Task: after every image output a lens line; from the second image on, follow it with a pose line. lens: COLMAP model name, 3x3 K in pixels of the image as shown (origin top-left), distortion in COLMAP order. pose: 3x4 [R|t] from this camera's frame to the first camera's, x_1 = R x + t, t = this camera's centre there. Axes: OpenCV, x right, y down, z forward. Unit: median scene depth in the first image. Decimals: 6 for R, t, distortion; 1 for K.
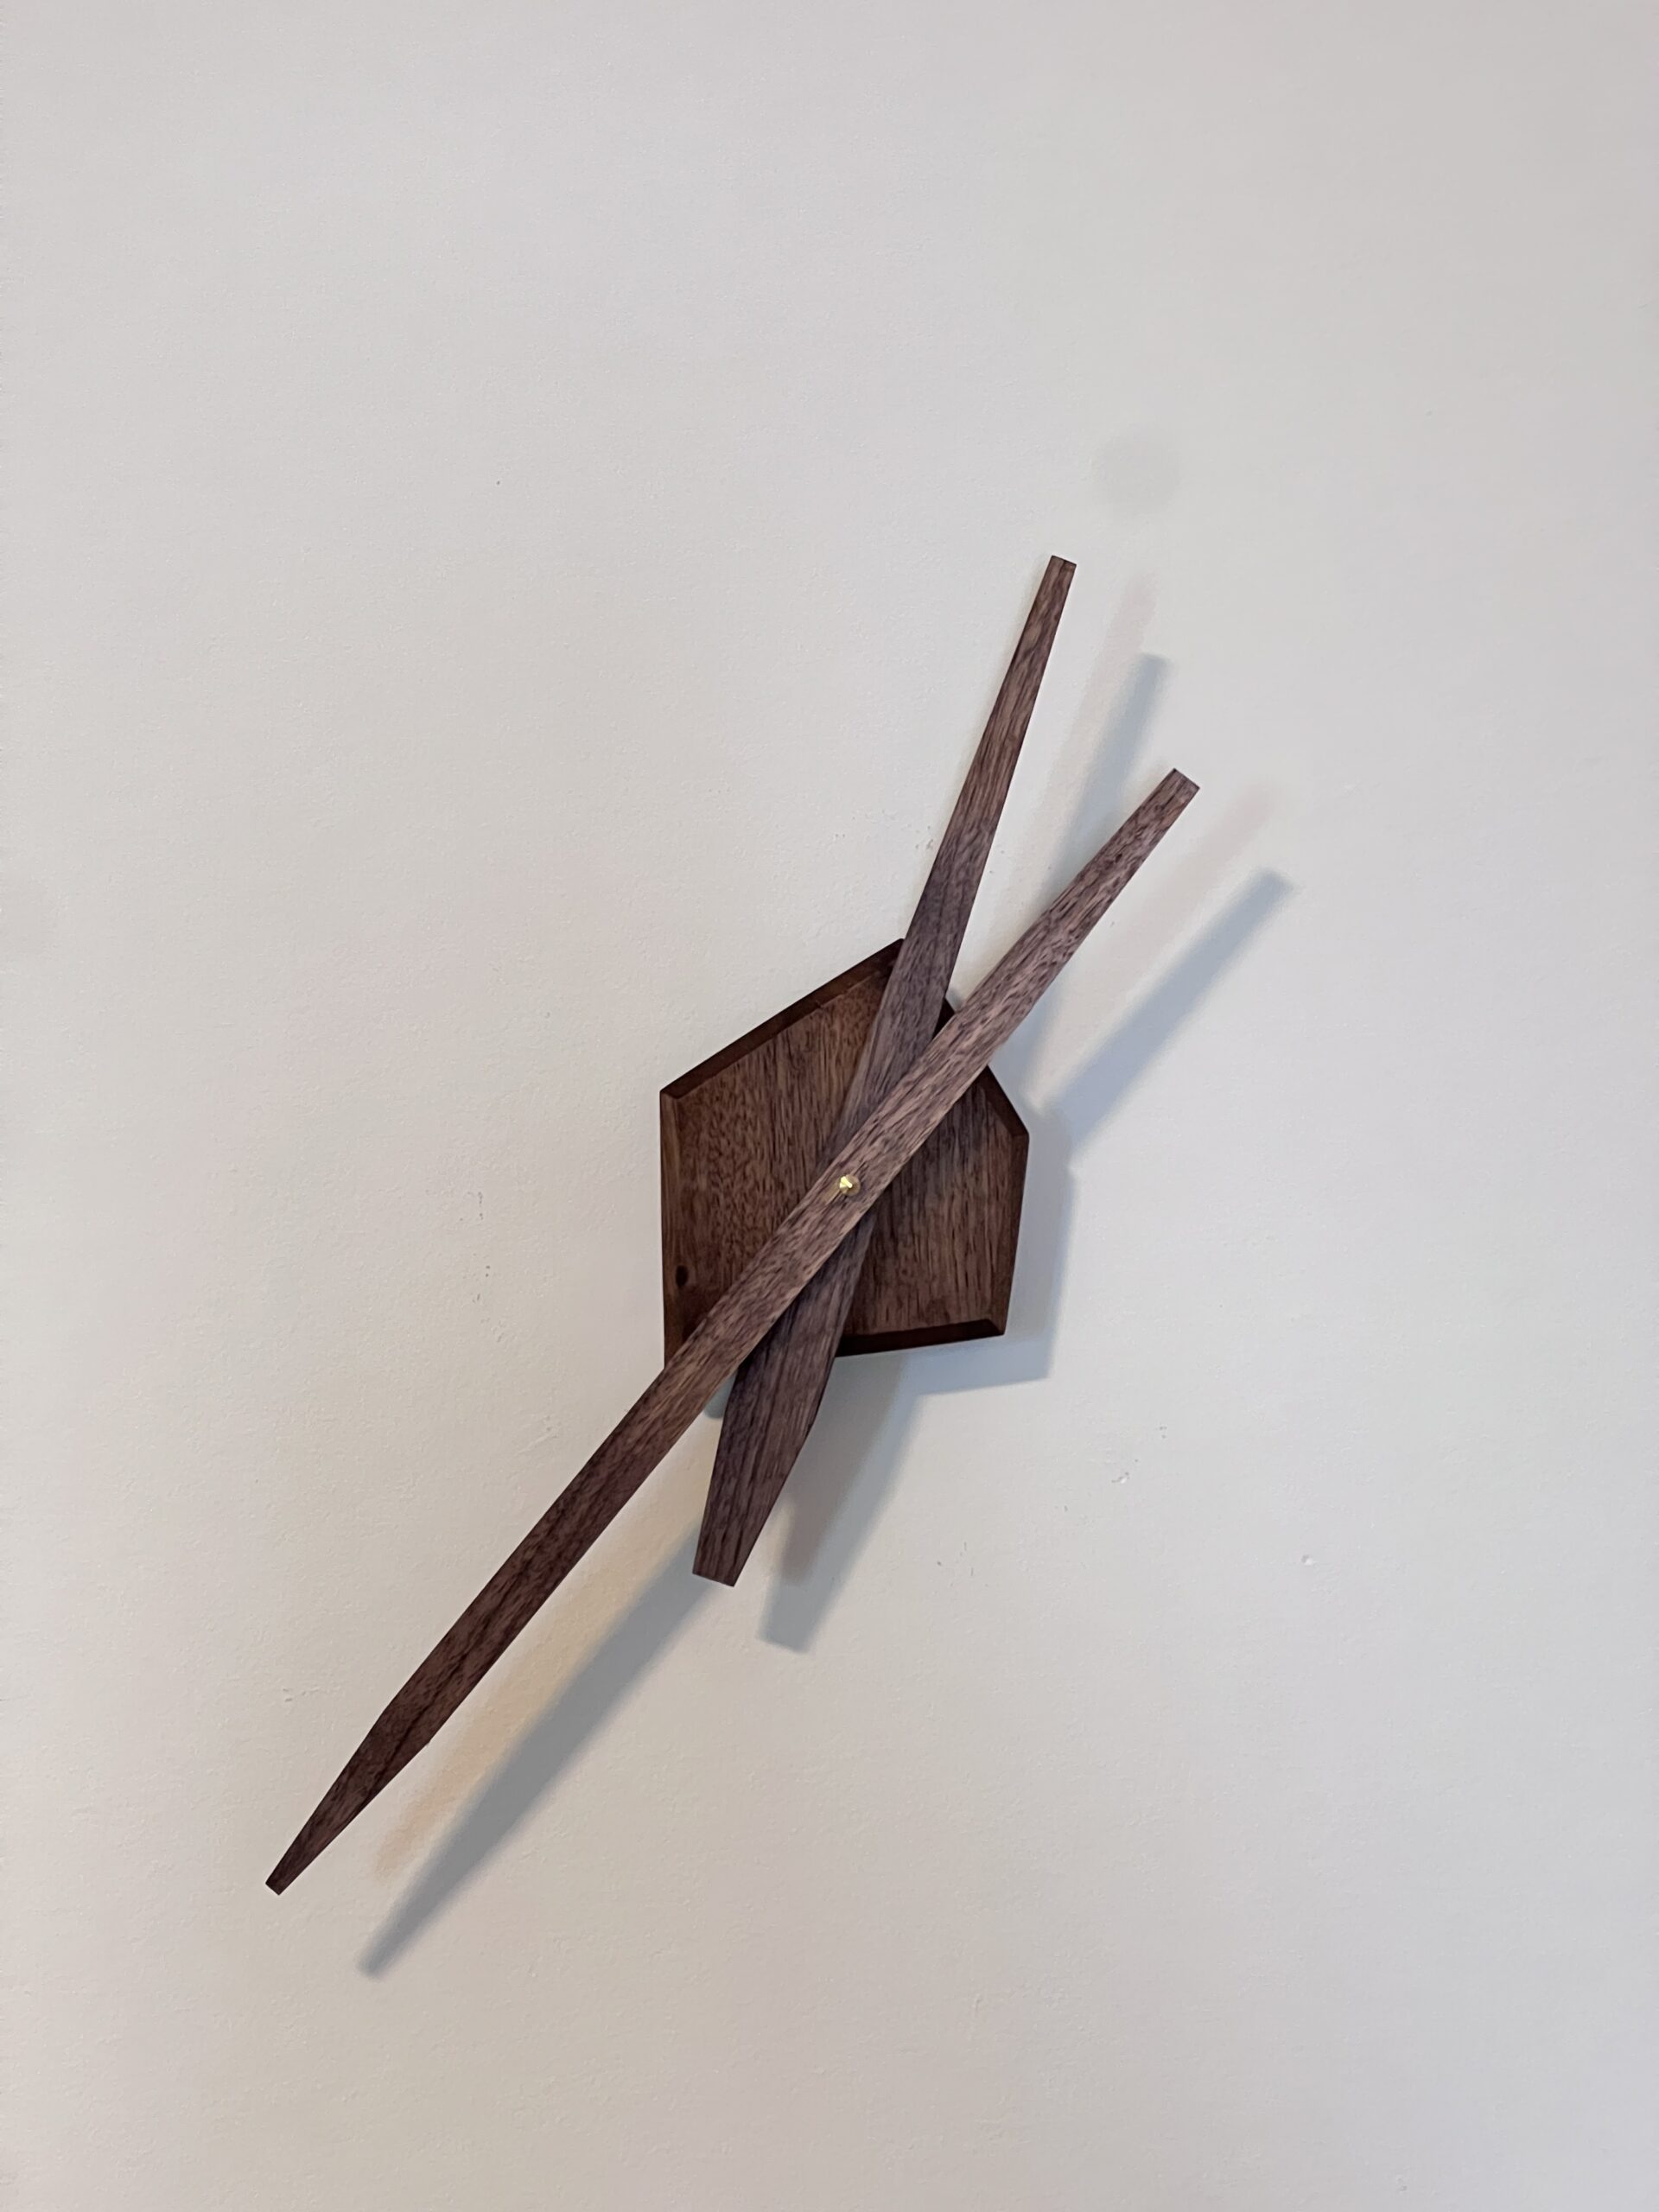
lens RADIAL K [[4962.3, 0, 829.5], [0, 4962.3, 1106.0], [0, 0, 1]] dist [0.004839, 0.001142]
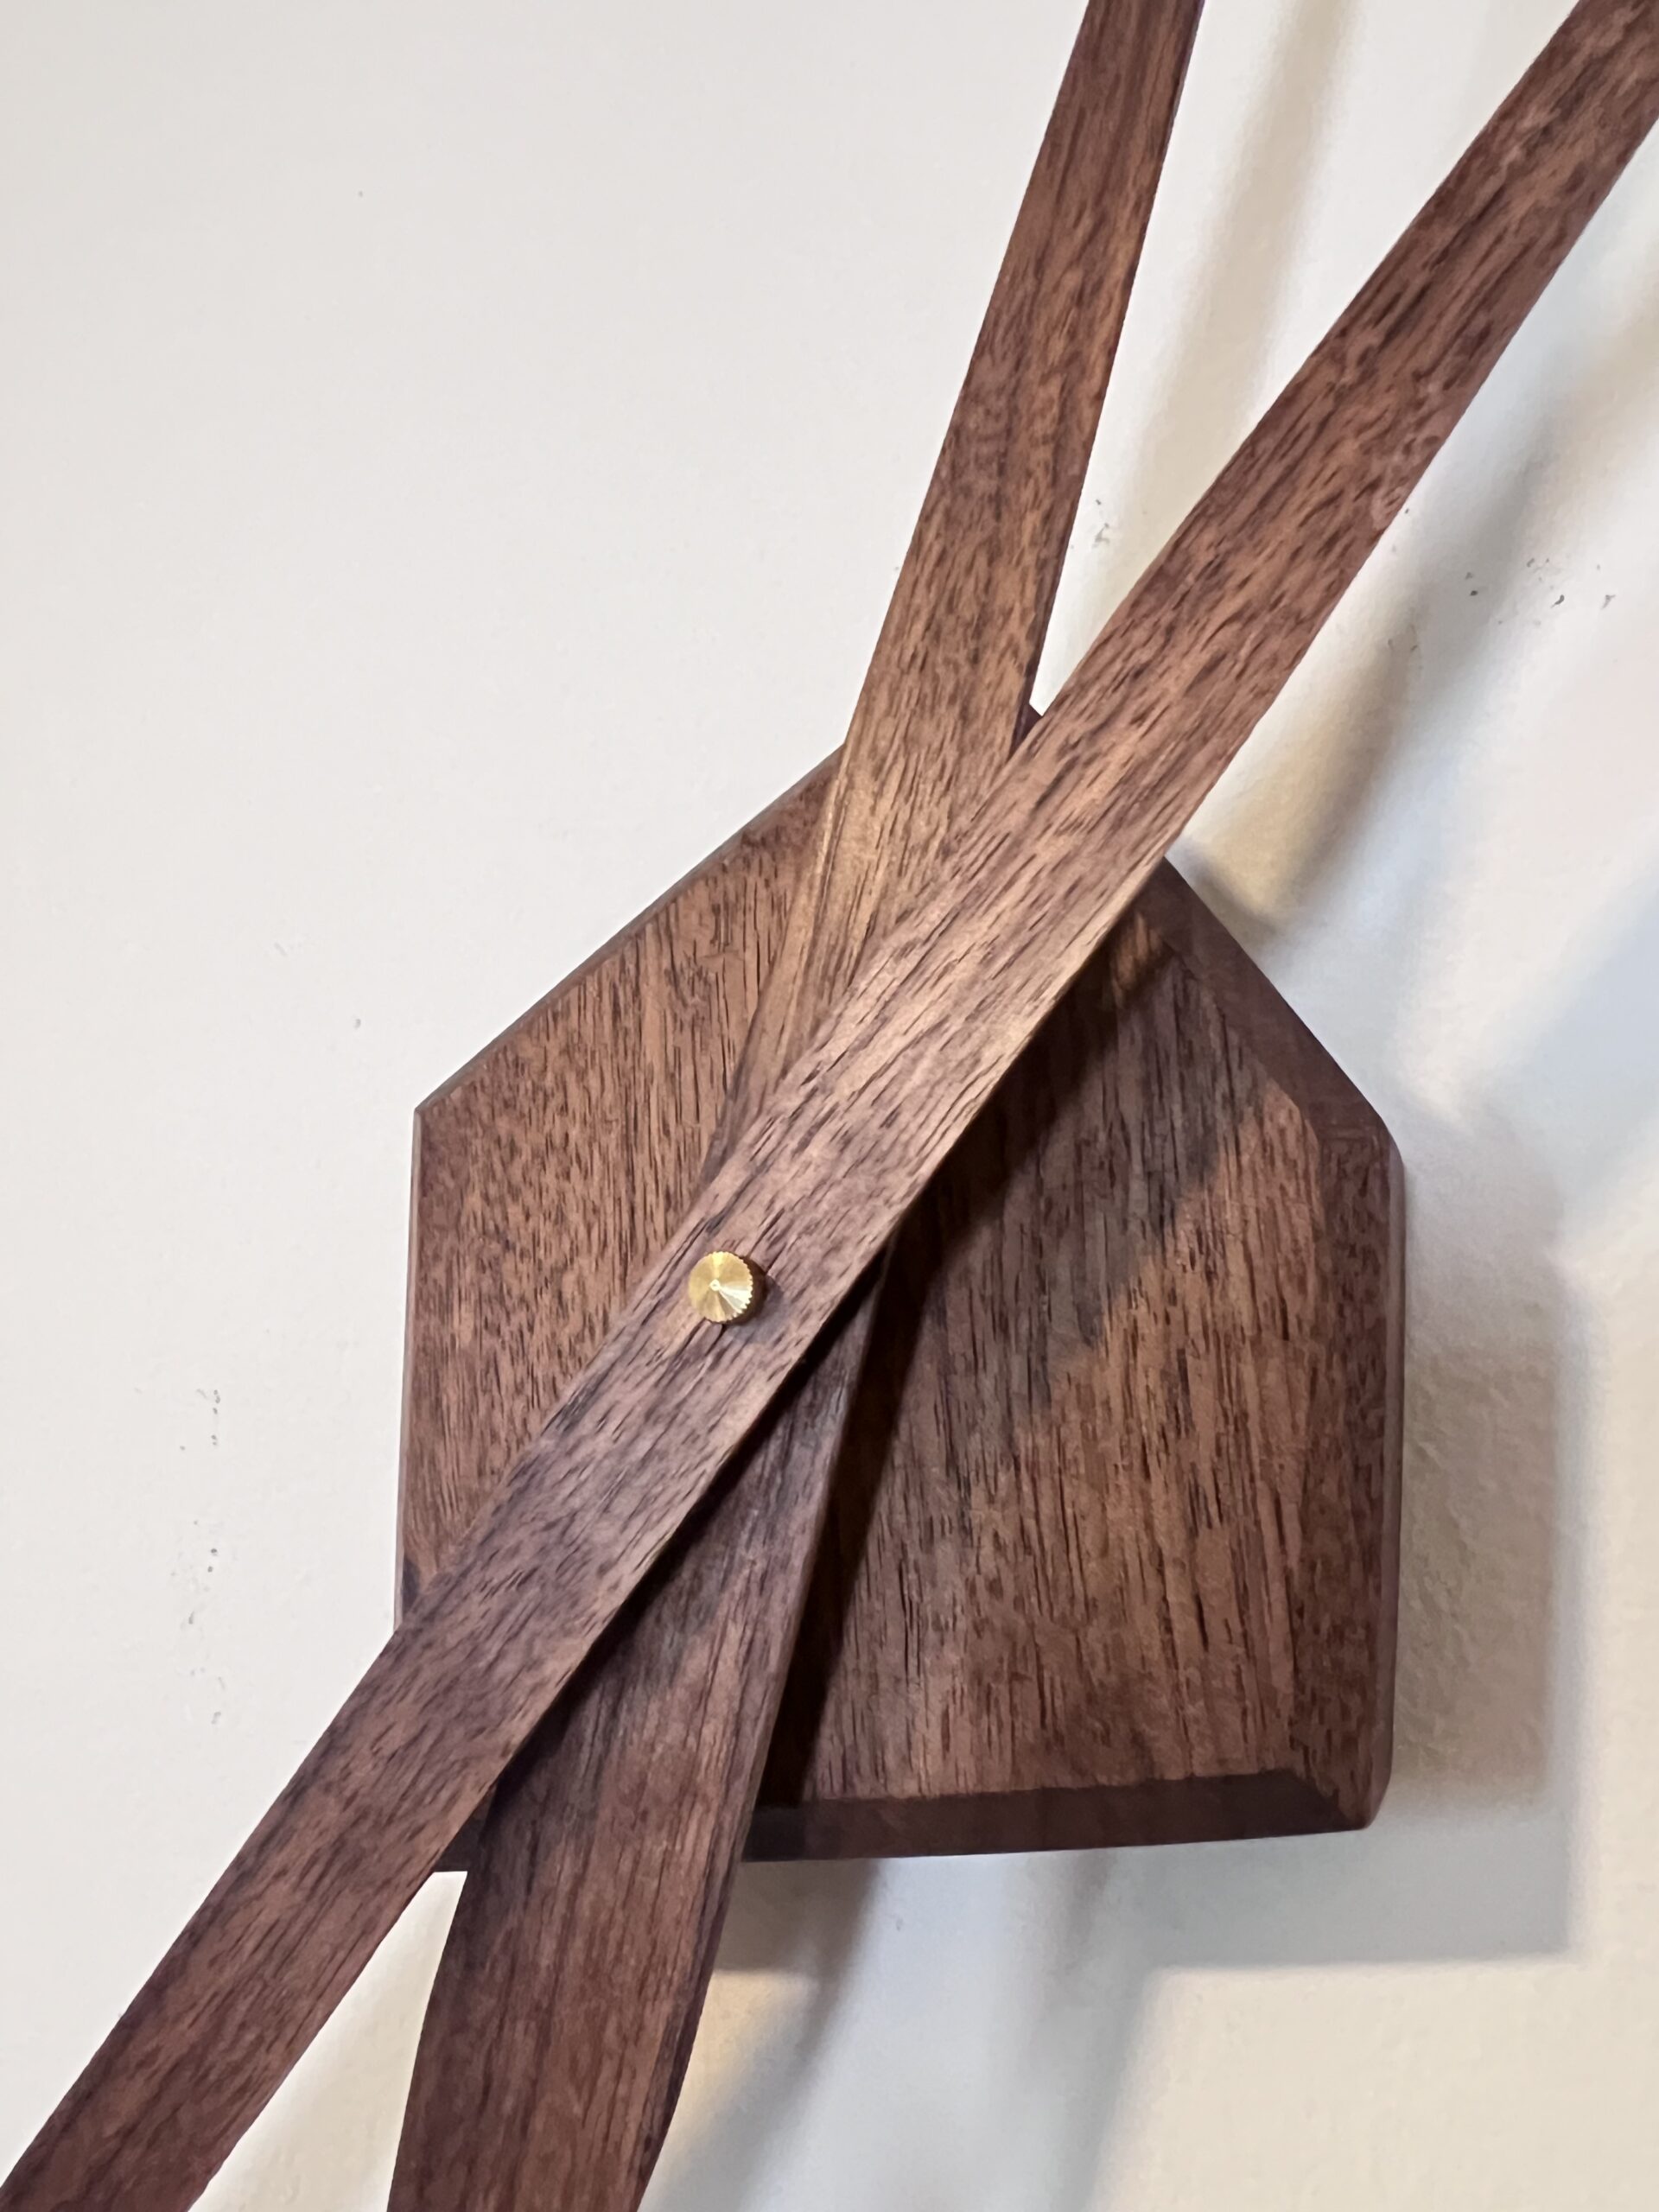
lens RADIAL K [[1445.6, 0, 829.5], [0, 1445.6, 1106.0], [0, 0, 1]] dist [0.001605, -0.001346]
pose [[0.895409, -0.116918, -0.429619, 0.048418], [0.003456, 0.966703, -0.255879, 0.027542], [0.445231, 0.227632, 0.865998, 0.913602]]
